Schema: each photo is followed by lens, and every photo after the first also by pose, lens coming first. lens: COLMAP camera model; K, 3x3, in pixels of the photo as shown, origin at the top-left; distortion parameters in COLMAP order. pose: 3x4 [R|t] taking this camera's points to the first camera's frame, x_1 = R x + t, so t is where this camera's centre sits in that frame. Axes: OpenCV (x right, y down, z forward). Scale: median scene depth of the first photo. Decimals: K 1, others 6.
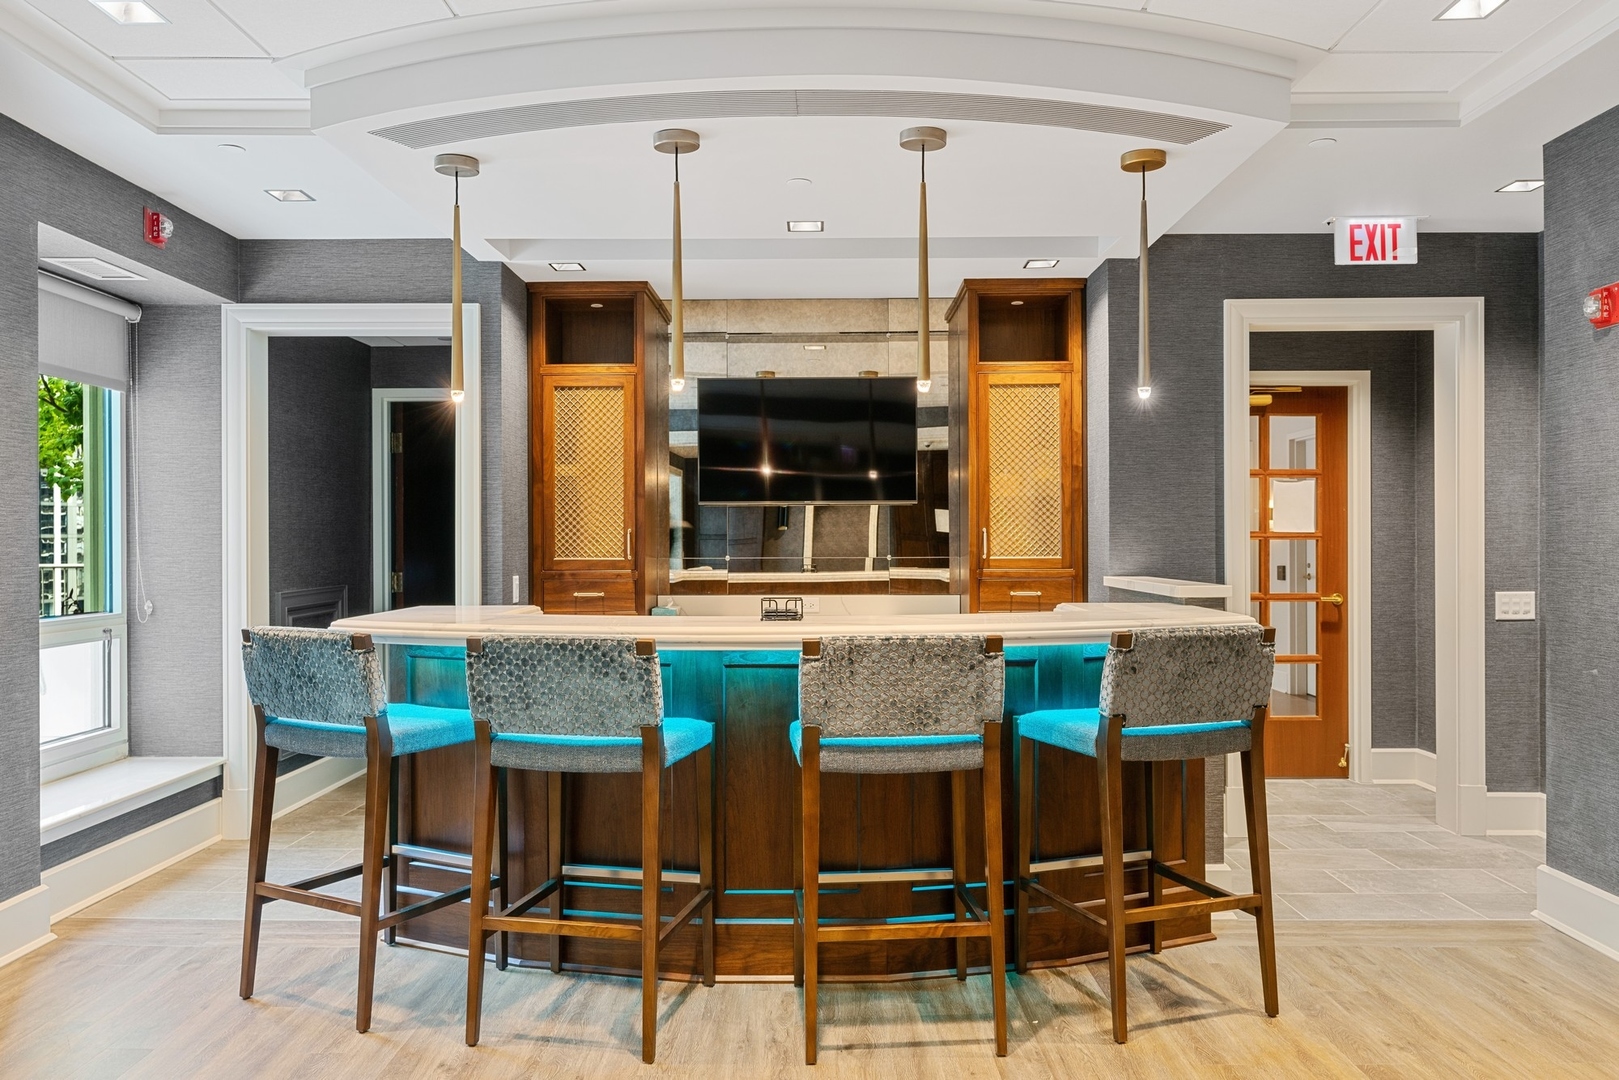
lens RADIAL K [[1221.4, 0, 811.9], [0, 1221.4, 537.5], [0, 0, 1]] dist [0.002951, 0.001805]
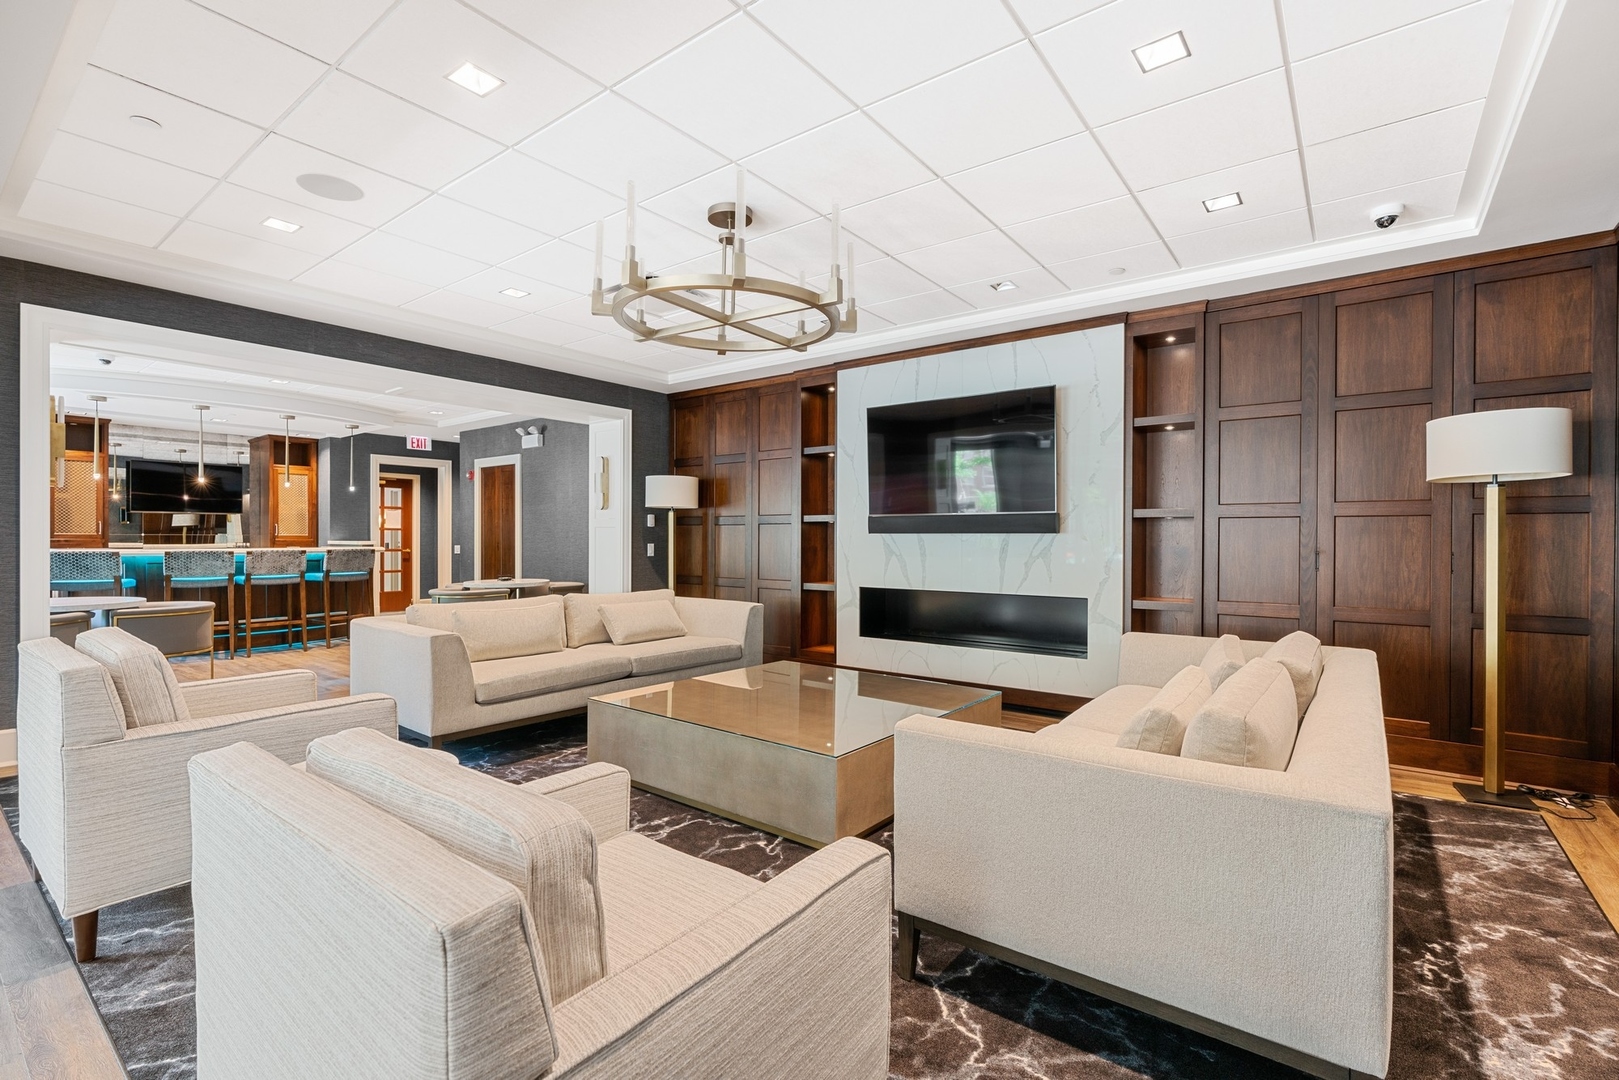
lens RADIAL K [[715.4, 0, 817.9], [0, 715.4, 548.0], [0, 0, 1]] dist [0.004162, 0.000322]
pose [[0.610250, 0.002701, 0.792204, -0.399887], [-0.002033, 0.999996, -0.001843, 0.051806], [-0.792206, -0.000485, 0.610253, -0.991305]]
